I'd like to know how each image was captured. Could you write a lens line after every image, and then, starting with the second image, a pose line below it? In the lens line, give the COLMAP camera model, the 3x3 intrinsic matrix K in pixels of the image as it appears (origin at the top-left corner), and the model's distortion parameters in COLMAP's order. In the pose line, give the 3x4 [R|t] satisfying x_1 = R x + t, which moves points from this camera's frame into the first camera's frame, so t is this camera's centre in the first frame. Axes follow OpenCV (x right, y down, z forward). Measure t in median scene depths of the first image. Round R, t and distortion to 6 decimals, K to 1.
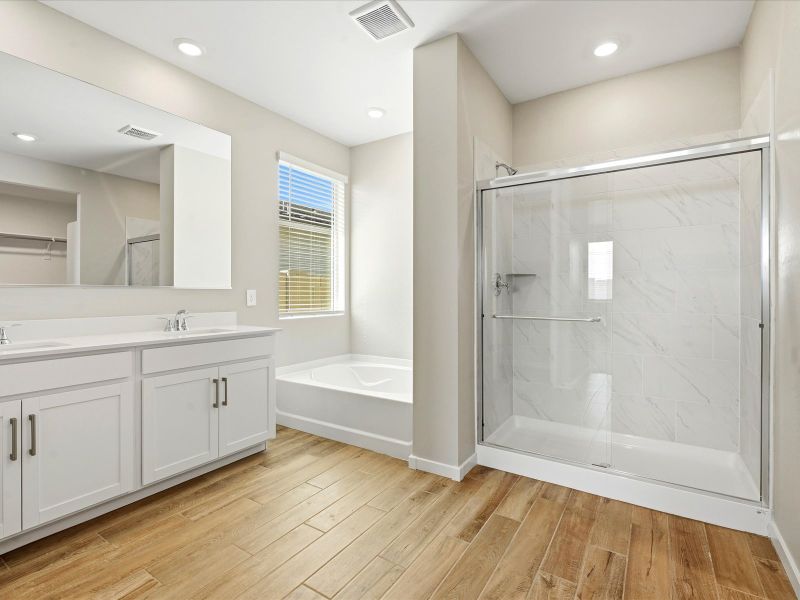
lens RADIAL K [[400.2, 0, 400.0], [0, 400.2, 300.0], [0, 0, 1]] dist [0.002064, -0.000890]
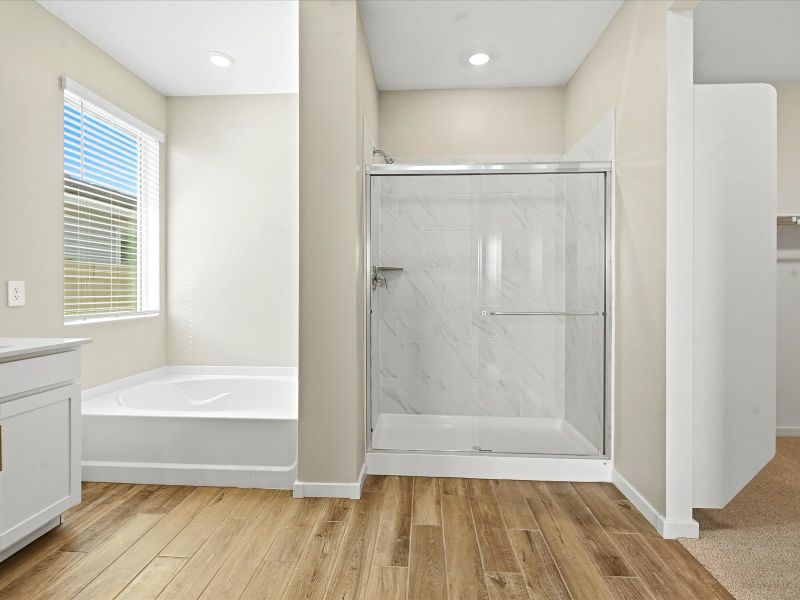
lens RADIAL K [[411.6, 0, 402.6], [0, 411.6, 293.5], [0, 0, 1]] dist [0.003834, -0.001657]
pose [[0.866314, -0.004679, 0.499479, -0.207079], [0.005826, 0.999983, -0.000738, -0.001167], [-0.499467, 0.003549, 0.866326, 0.147405]]
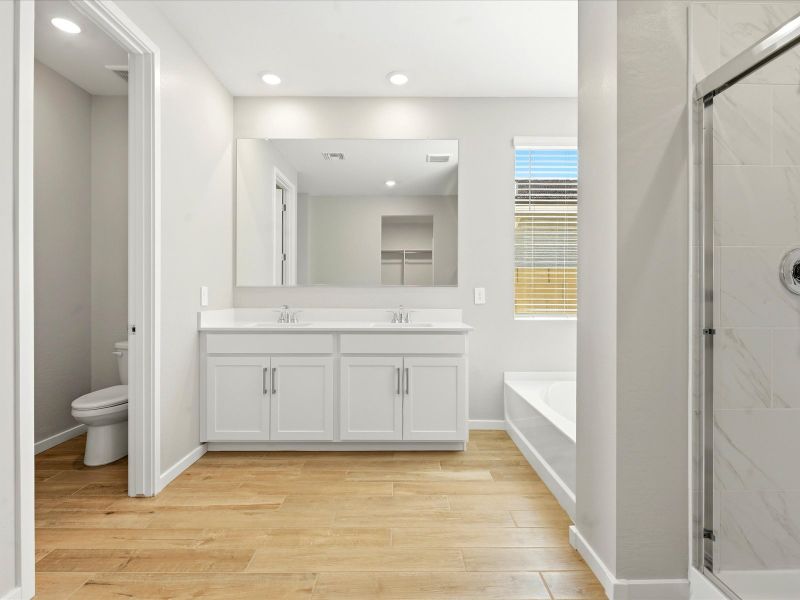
lens RADIAL K [[401.6, 0, 402.8], [0, 401.6, 295.7], [0, 0, 1]] dist [-0.001054, -0.000227]
pose [[0.543750, 0.008917, -0.839200, 0.447708], [-0.015707, 0.999877, 0.000447, -0.003244], [0.839100, 0.012938, 0.543823, 0.376444]]
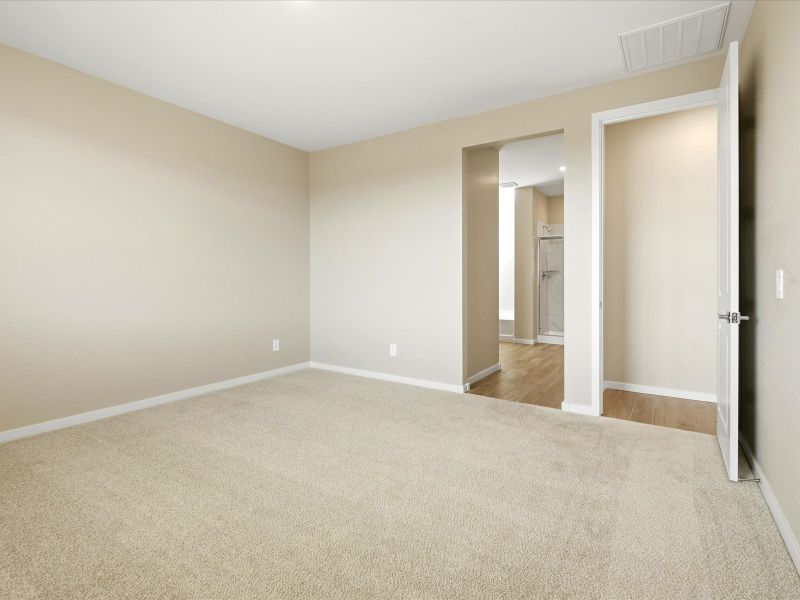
lens RADIAL K [[400.2, 0, 400.0], [0, 400.2, 300.0], [0, 0, 1]] dist [0.002064, -0.000890]
pose [[0.999866, -0.006853, -0.014895, -0.697638], [0.007209, 0.999687, 0.023976, 0.056054], [0.014726, -0.024081, 0.999602, -1.709793]]
